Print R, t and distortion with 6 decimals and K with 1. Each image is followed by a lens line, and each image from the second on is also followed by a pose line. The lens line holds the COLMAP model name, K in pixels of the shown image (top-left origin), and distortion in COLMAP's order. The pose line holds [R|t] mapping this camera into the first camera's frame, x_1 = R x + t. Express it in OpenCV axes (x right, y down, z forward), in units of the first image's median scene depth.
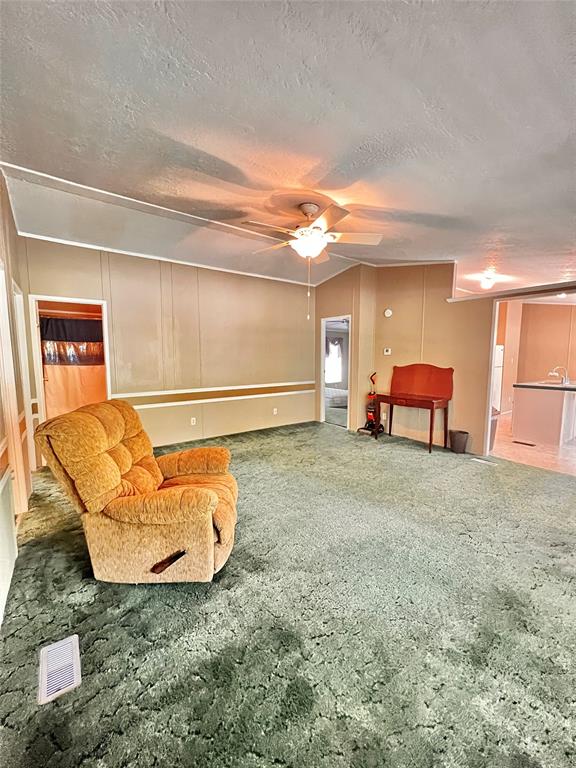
lens RADIAL K [[307.0, 0, 288.6], [0, 307.0, 386.8], [0, 0, 1]] dist [-0.001128, 0.000351]
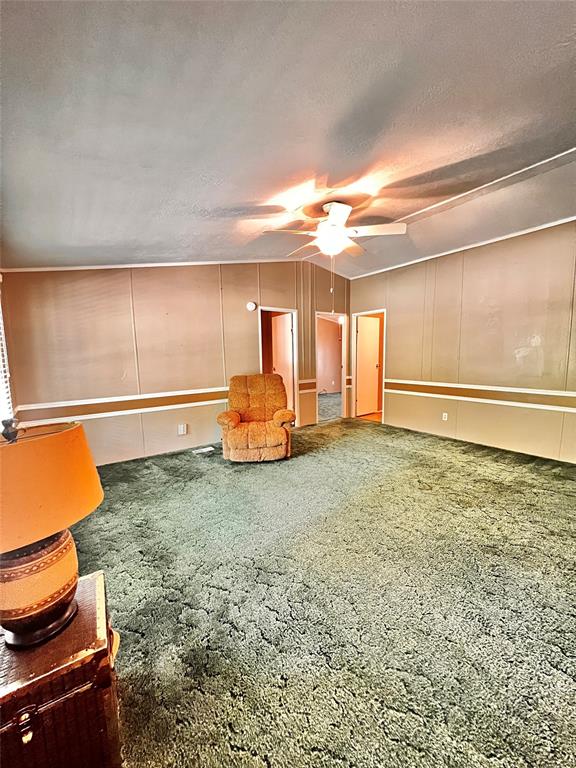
lens RADIAL K [[307.0, 0, 286.3], [0, 307.0, 381.2], [0, 0, 1]] dist [-0.001128, 0.000351]
pose [[-0.025049, 0.088055, -0.995801, 0.677104], [-0.085506, 0.992274, 0.089894, -0.043683], [0.996023, 0.087399, -0.017326, 0.539312]]
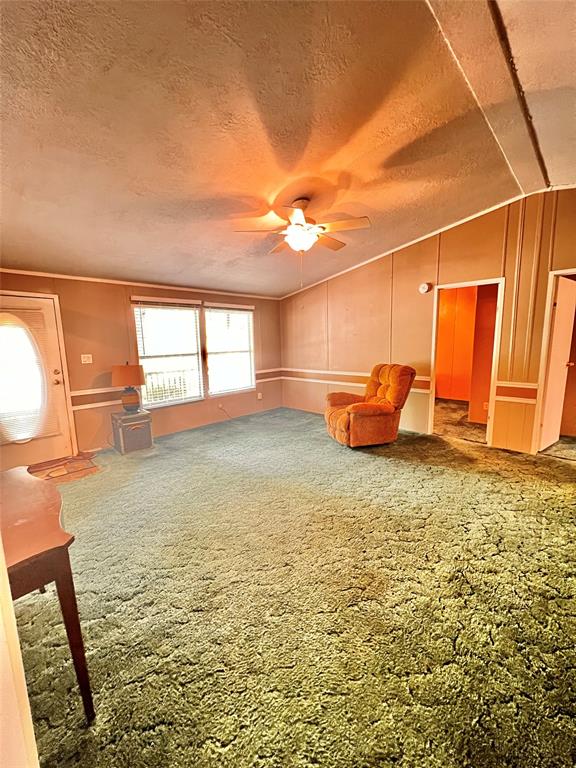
lens RADIAL K [[307.0, 0, 286.6], [0, 307.0, 385.3], [0, 0, 1]] dist [-0.001128, 0.000351]
pose [[-0.987832, 0.036829, -0.151101, 0.174970], [-0.001357, 0.969479, 0.245170, -0.135498], [0.155519, 0.242392, -0.957633, 1.271234]]
